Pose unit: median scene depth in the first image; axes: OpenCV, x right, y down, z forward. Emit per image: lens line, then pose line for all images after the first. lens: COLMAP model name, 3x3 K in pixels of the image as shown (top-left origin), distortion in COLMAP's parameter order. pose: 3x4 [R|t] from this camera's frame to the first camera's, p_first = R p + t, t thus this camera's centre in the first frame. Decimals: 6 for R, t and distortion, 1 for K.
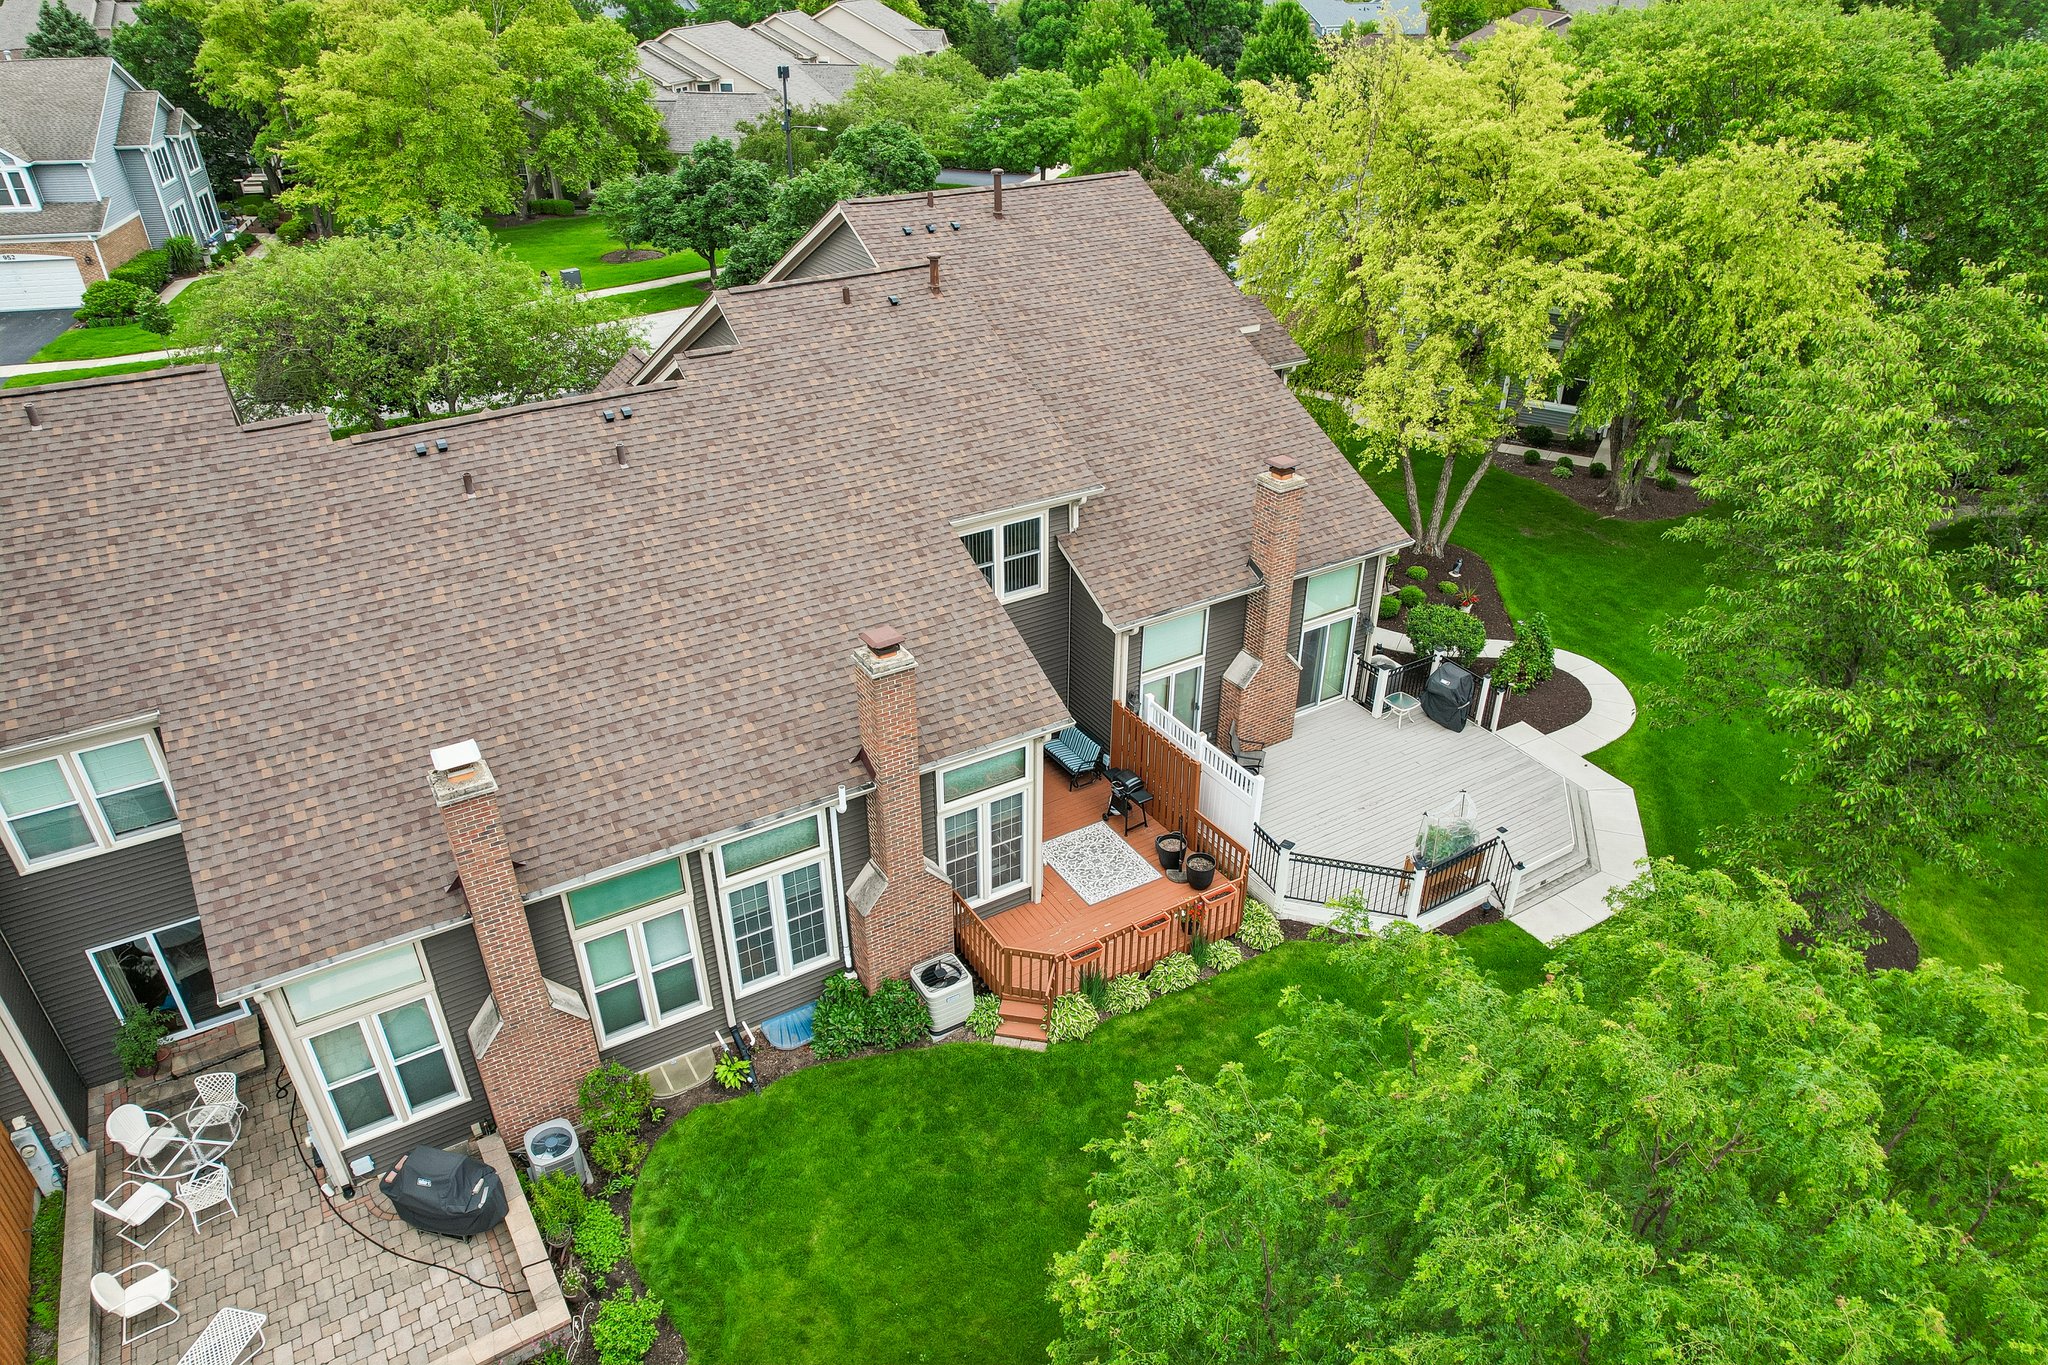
lens RADIAL K [[1315.3, 0, 1024.0], [0, 1315.3, 682.5], [0, 0, 1]] dist [-0.000489, -0.084997]
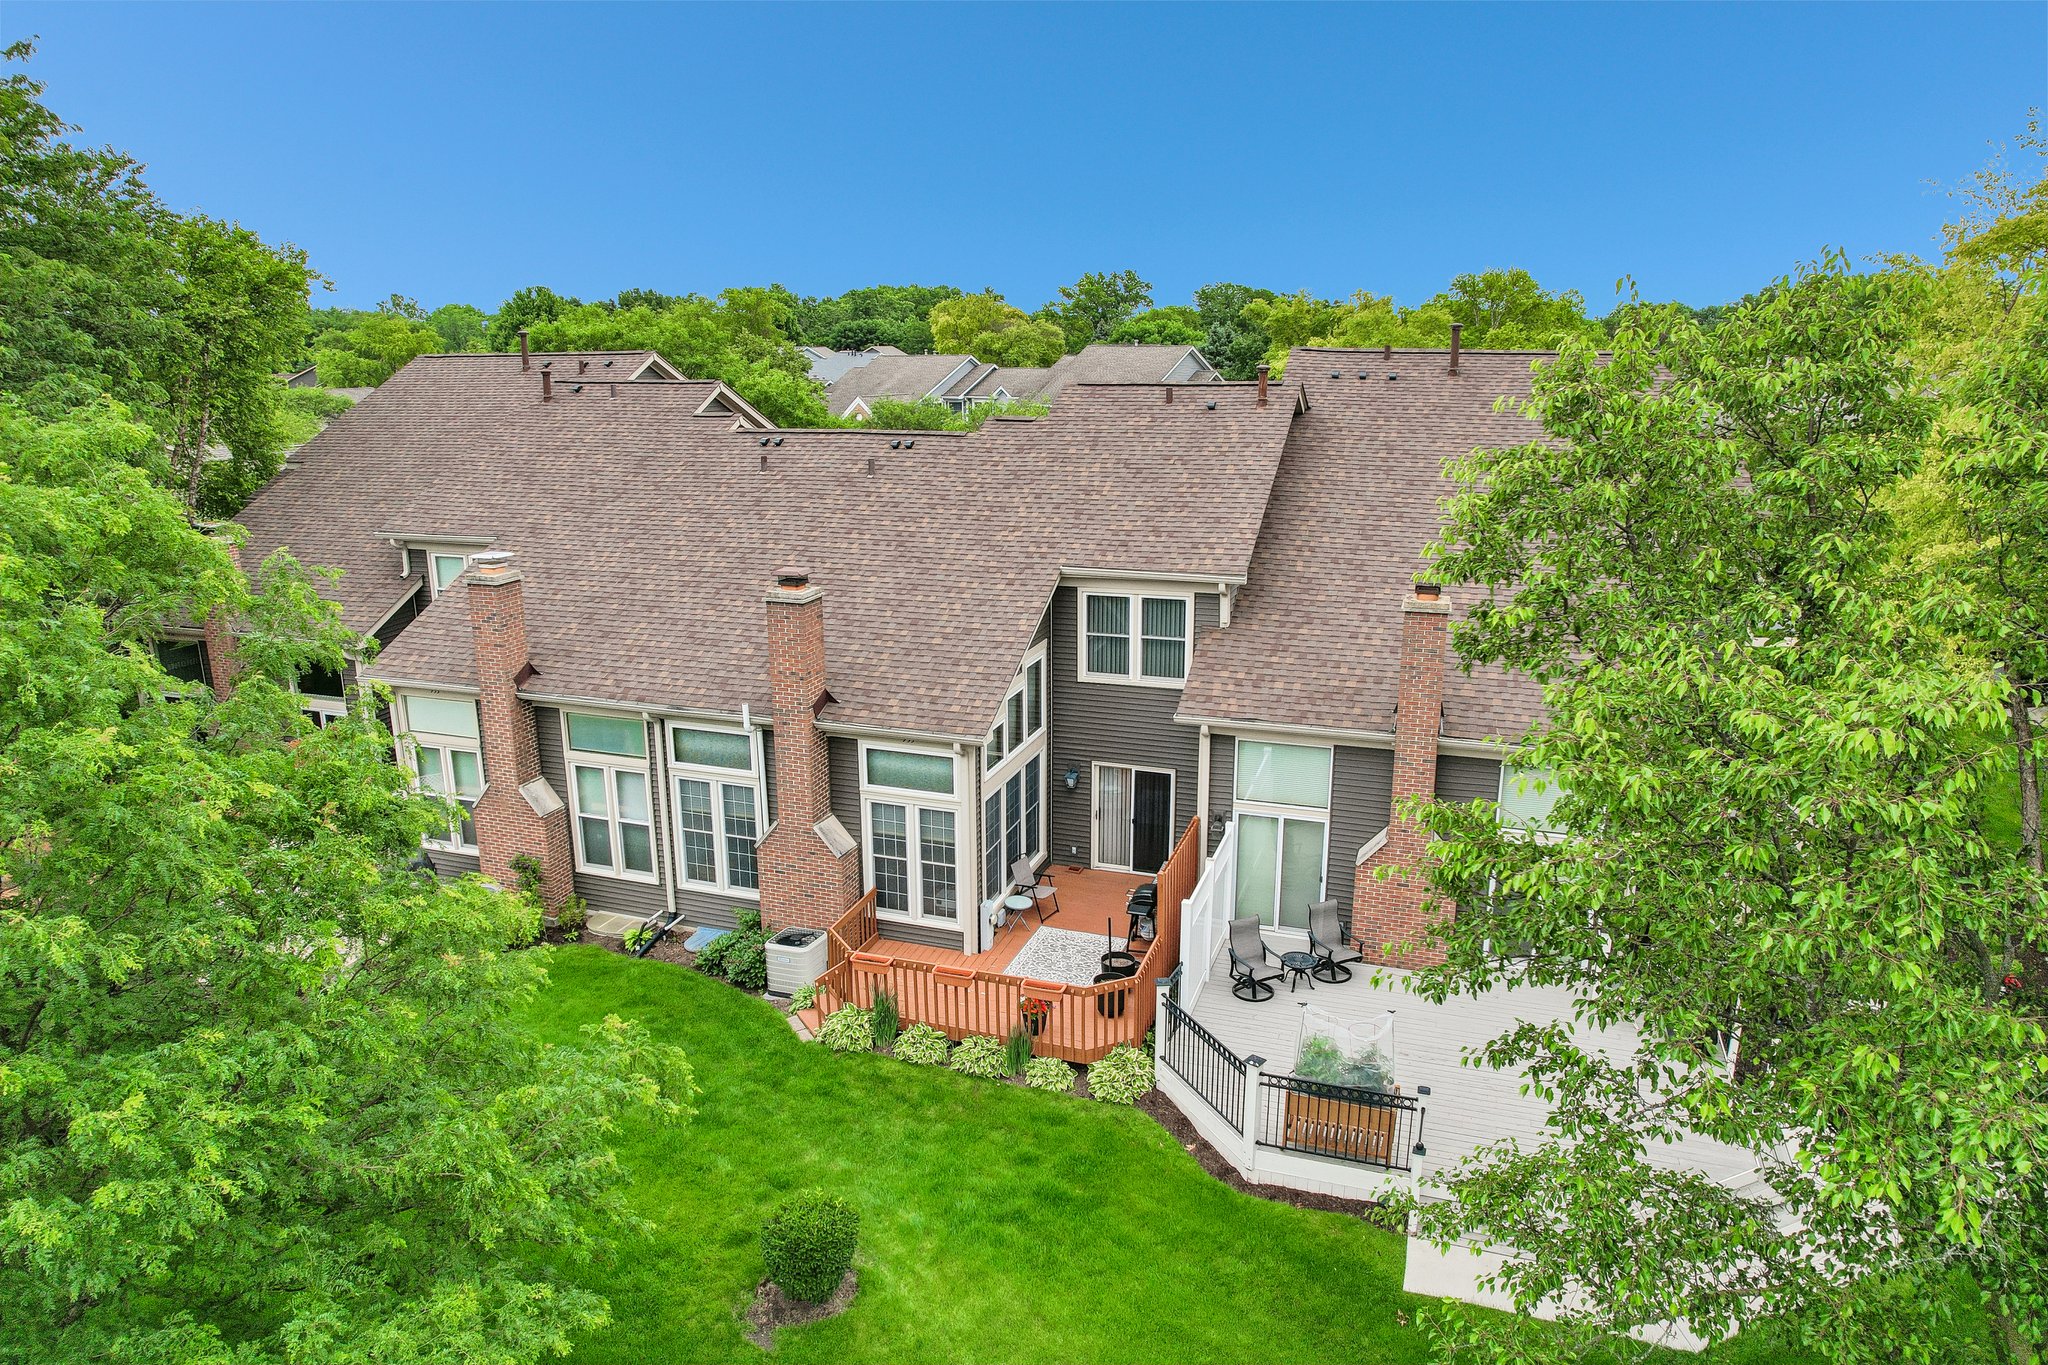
lens RADIAL K [[1300.9, 0, 1024.0], [0, 1300.9, 682.5], [0, 0, 1]] dist [-0.076928, 0.067973]
pose [[0.638644, 0.193251, -0.744841, 0.753867], [-0.391295, 0.915022, -0.098101, 0.074592], [0.662587, 0.354104, 0.659991, 0.411933]]
